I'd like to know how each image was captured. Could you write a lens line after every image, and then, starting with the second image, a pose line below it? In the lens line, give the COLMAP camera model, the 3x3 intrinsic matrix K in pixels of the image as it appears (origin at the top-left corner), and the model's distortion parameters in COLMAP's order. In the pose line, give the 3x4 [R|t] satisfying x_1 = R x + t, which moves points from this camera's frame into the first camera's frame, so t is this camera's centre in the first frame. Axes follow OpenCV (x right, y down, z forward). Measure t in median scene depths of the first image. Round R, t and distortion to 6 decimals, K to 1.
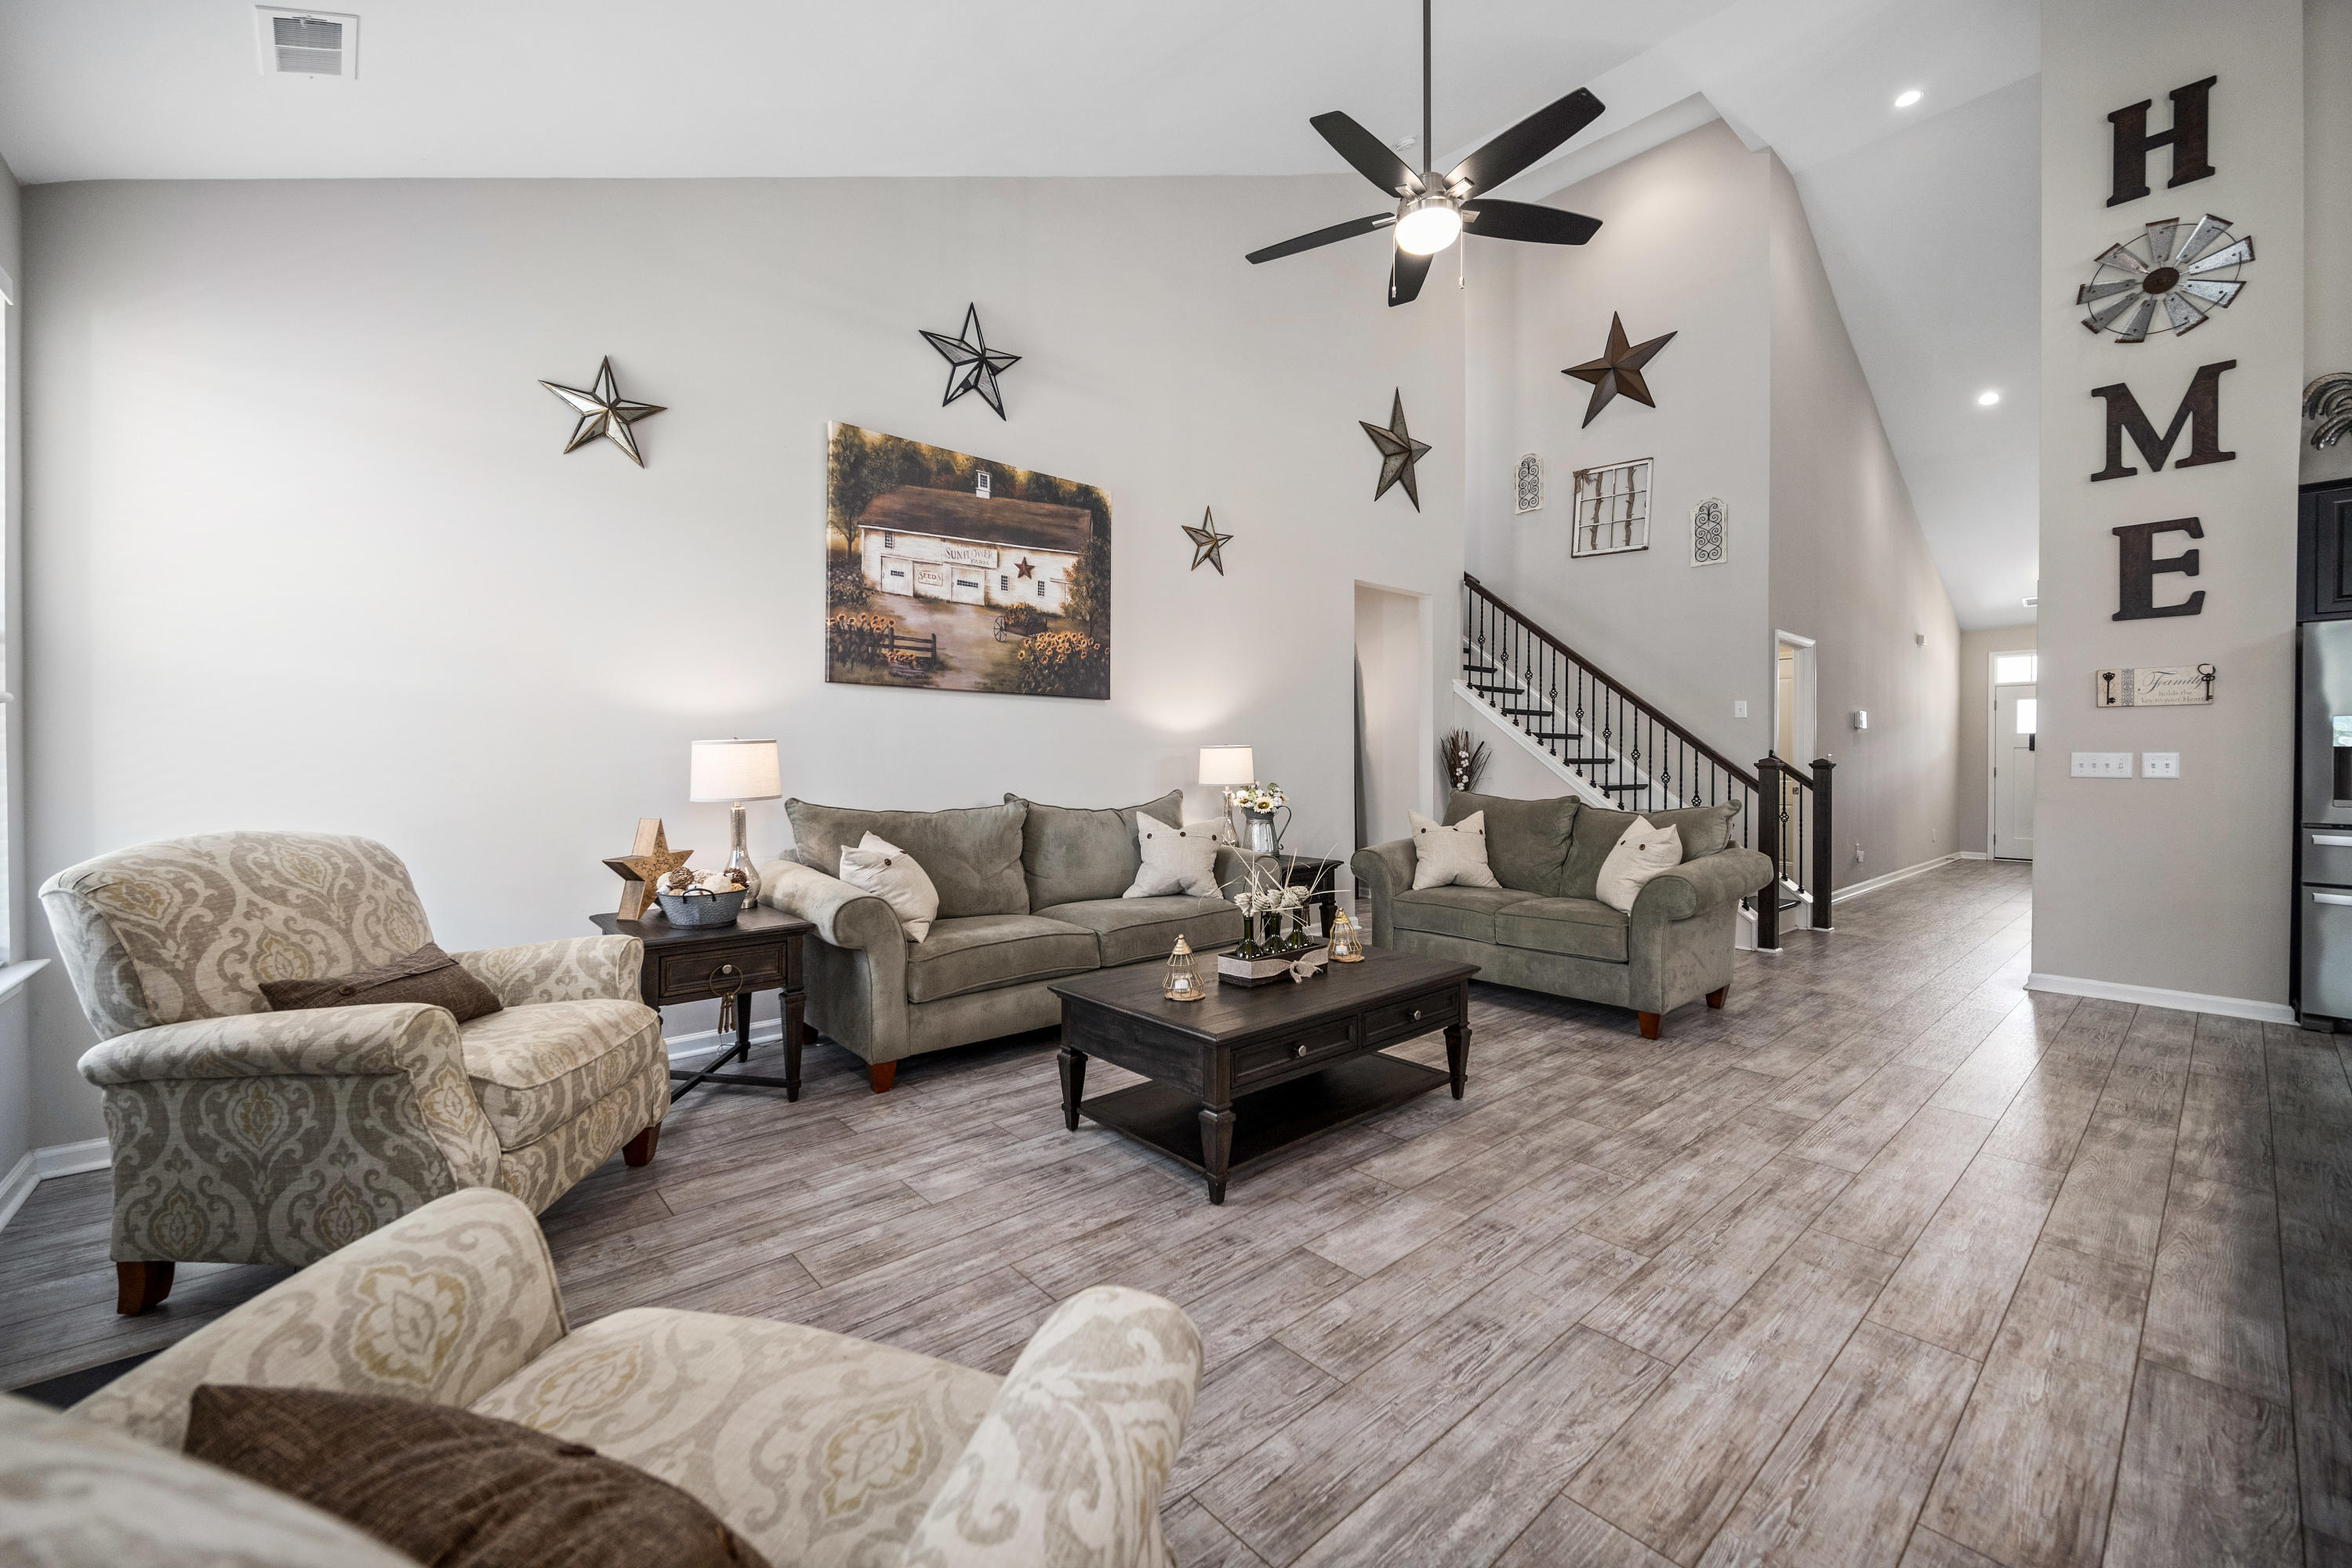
lens RADIAL K [[944.9, 0, 1169.1], [0, 944.9, 762.1], [0, 0, 1]] dist [-0.000282, 0.000926]
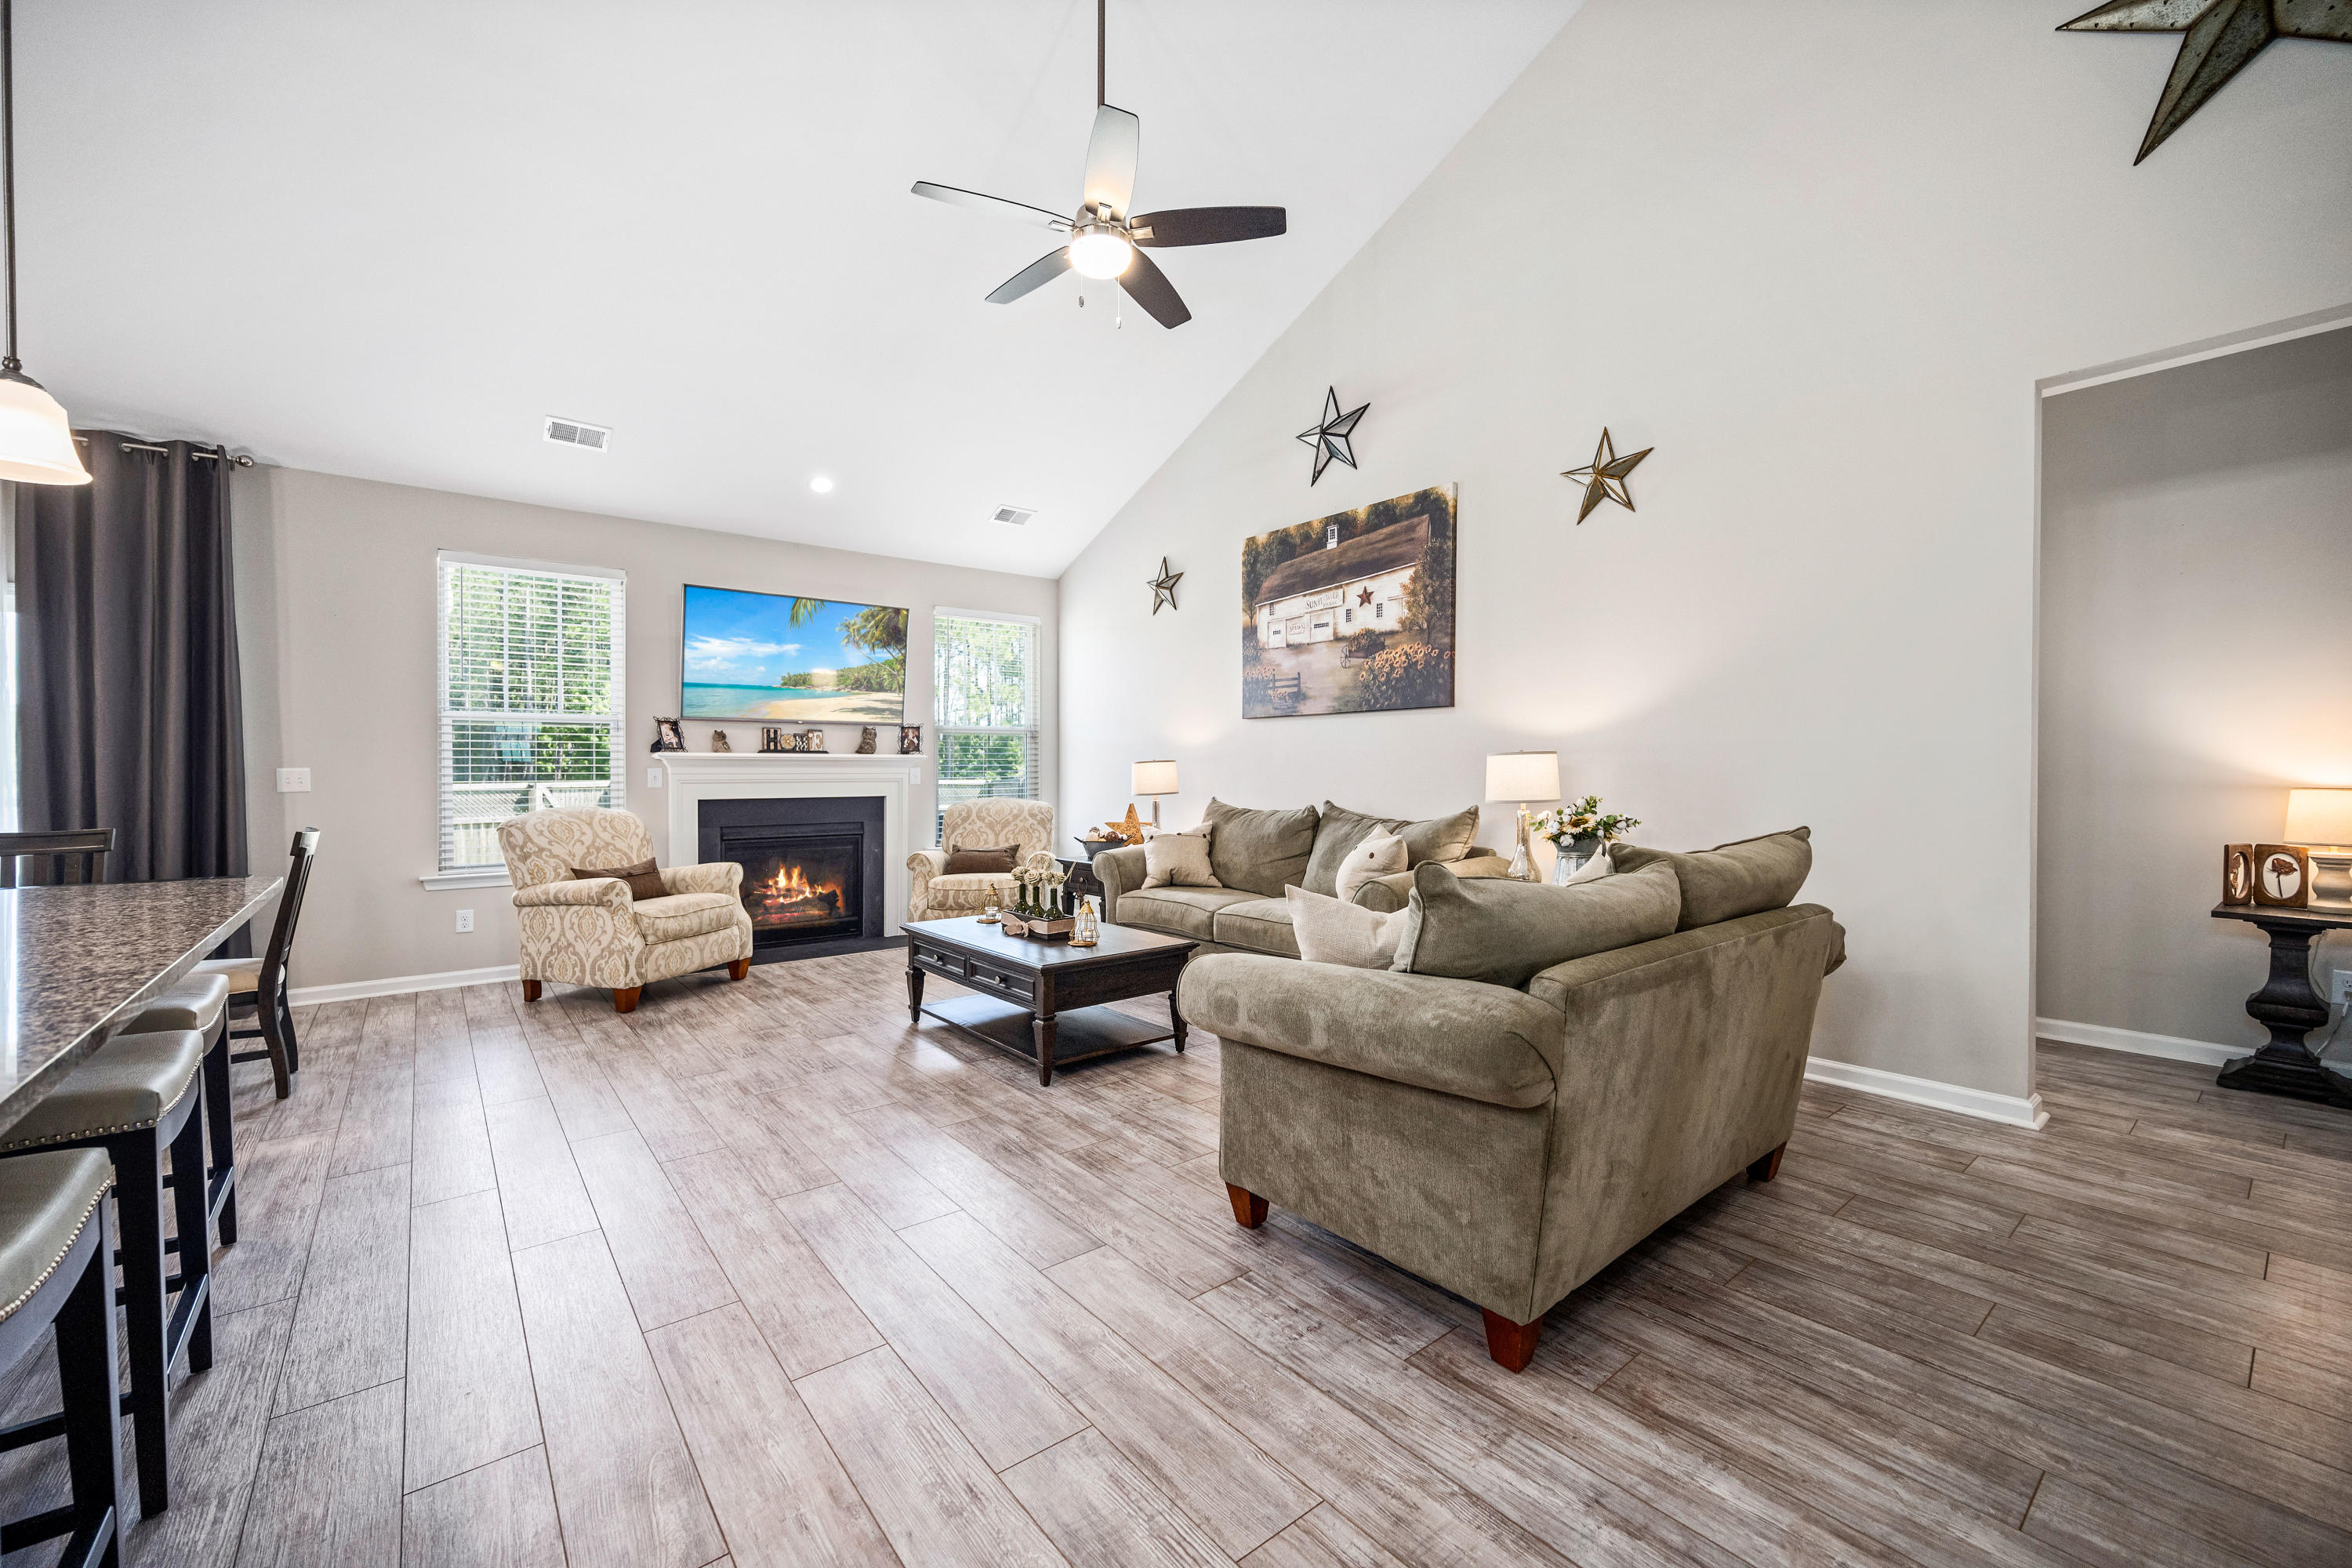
lens RADIAL K [[944.9, 0, 1174.3], [0, 944.9, 776.4], [0, 0, 1]] dist [-0.000282, 0.000926]
pose [[-0.048639, 0.003461, -0.998810, 0.988472], [0.003032, 0.999990, 0.003318, -0.000694], [0.998812, -0.002867, -0.048649, 0.861751]]
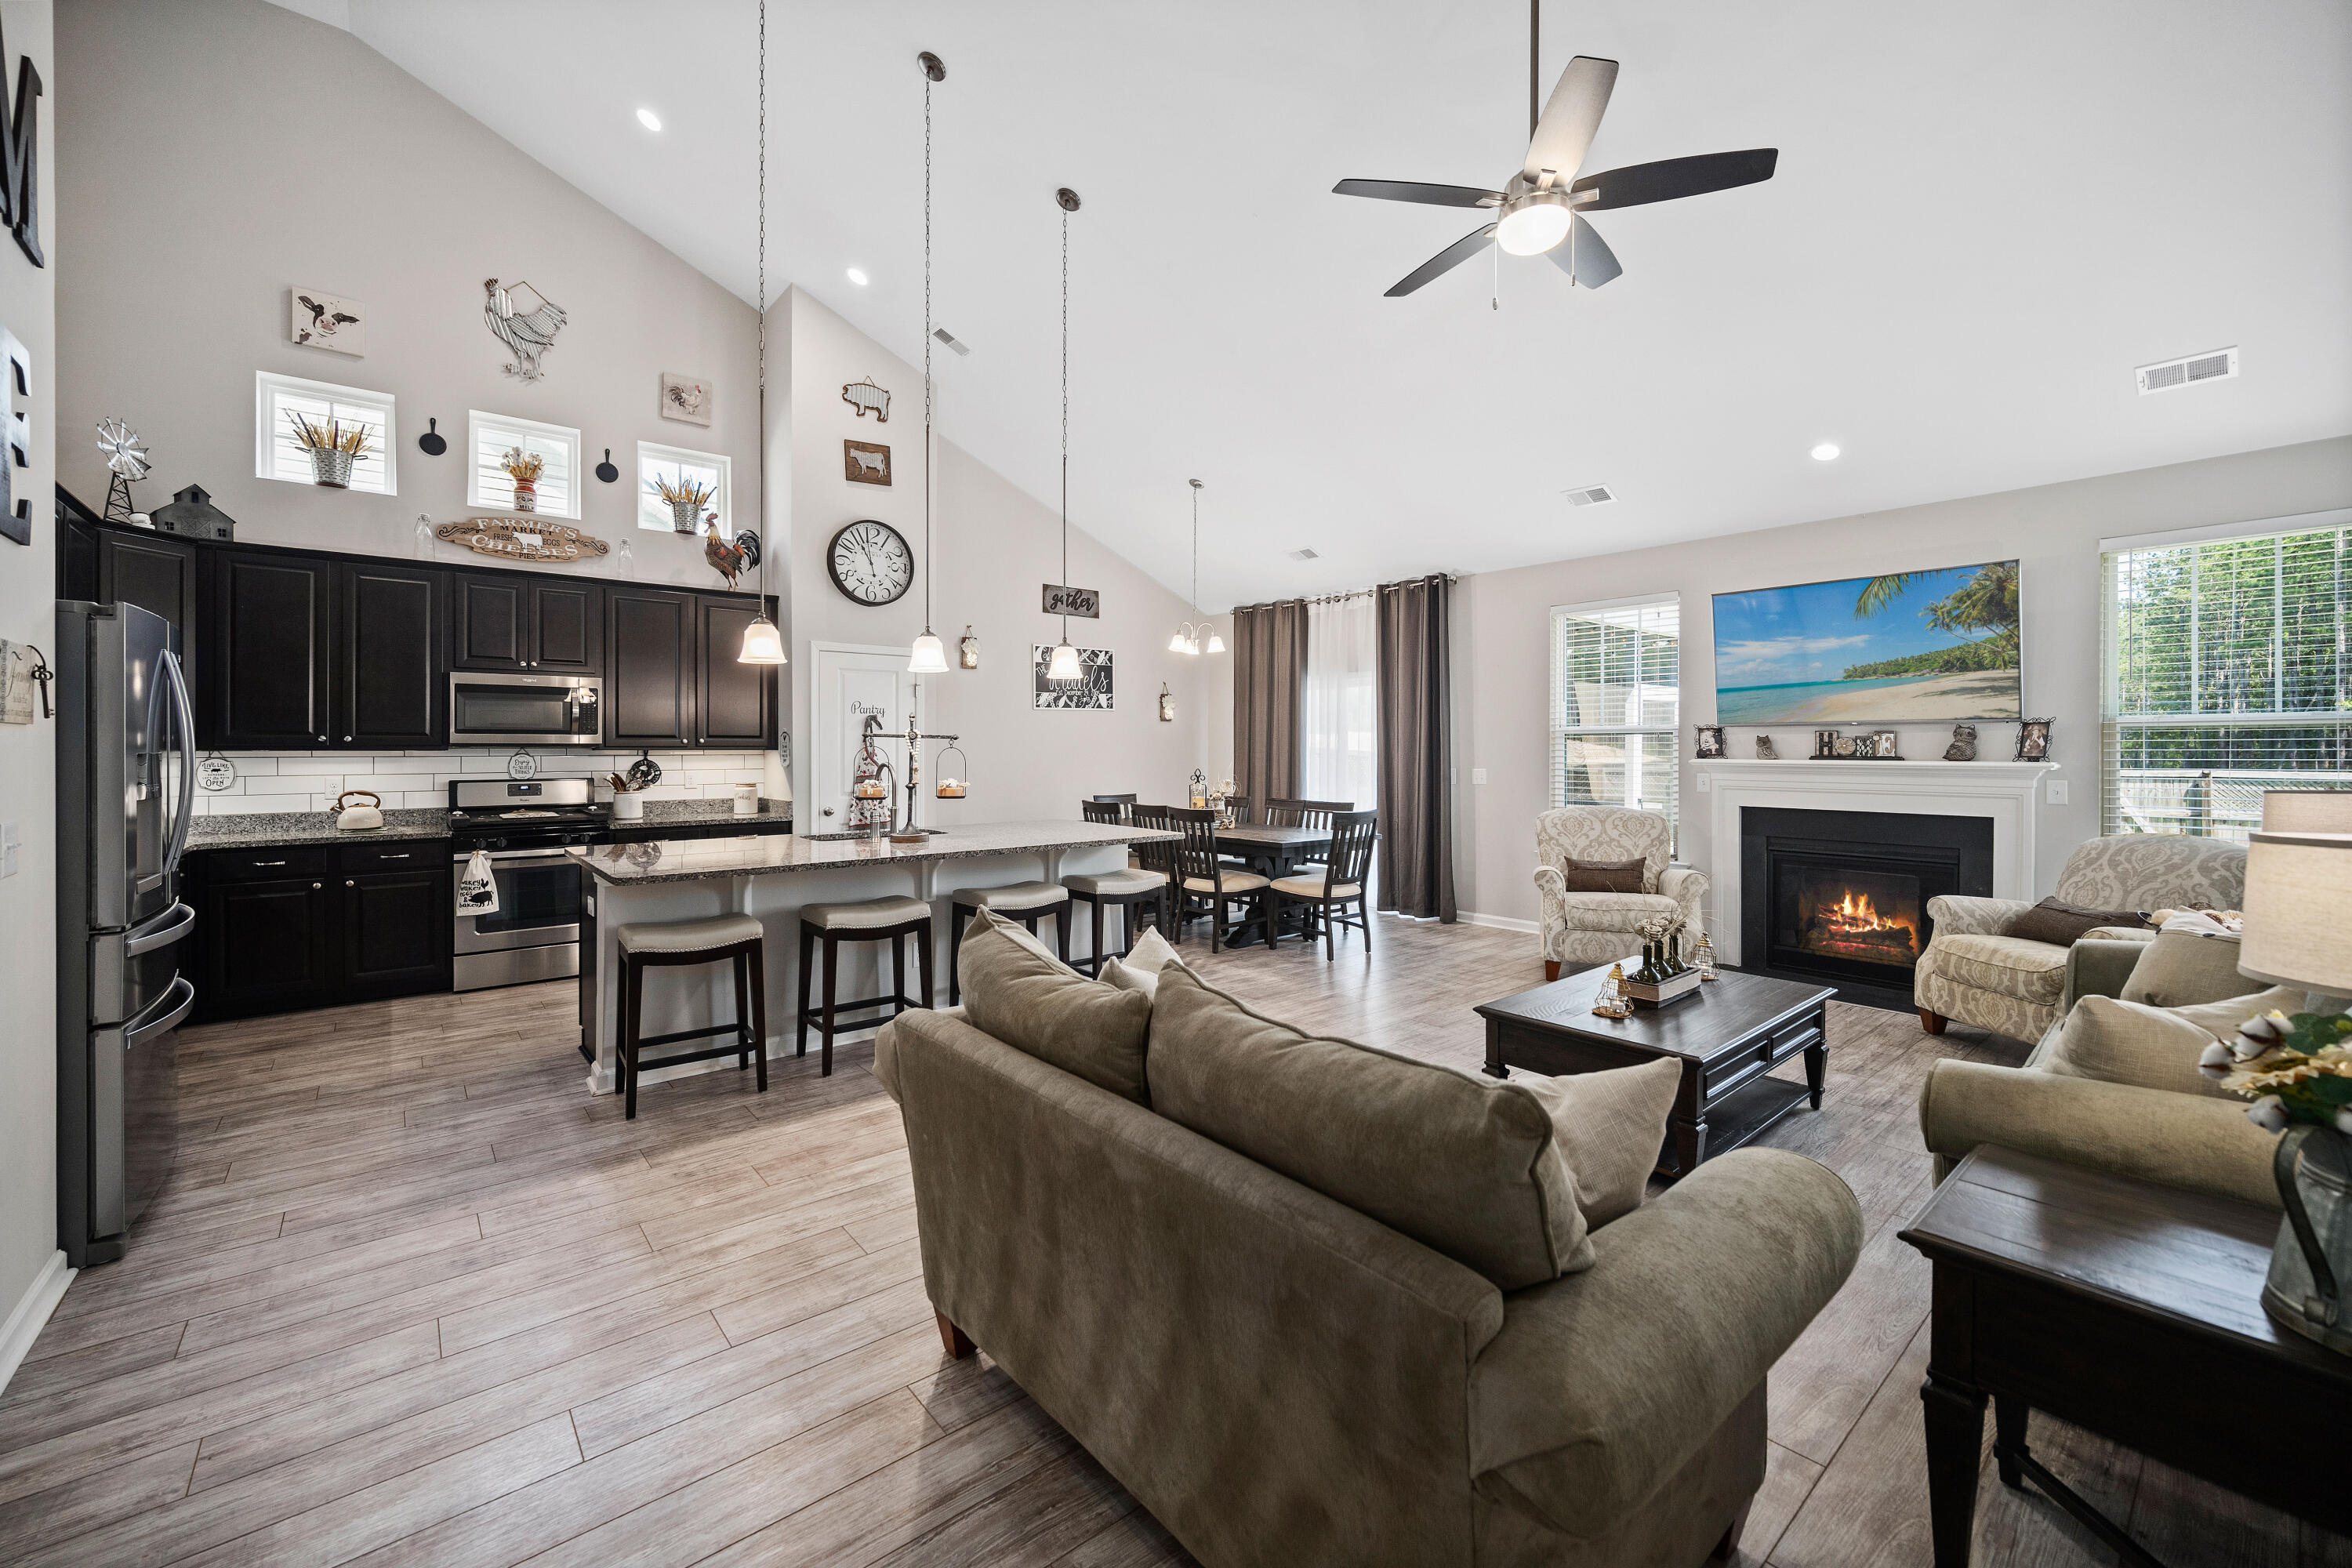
lens RADIAL K [[944.9, 0, 1180.8], [0, 944.9, 752.2], [0, 0, 1]] dist [-0.000282, 0.000926]
pose [[-0.999712, -0.000747, 0.023998, 0.448163], [-0.000592, 0.999979, 0.006457, -0.048770], [-0.024002, 0.006441, -0.999691, 1.459562]]
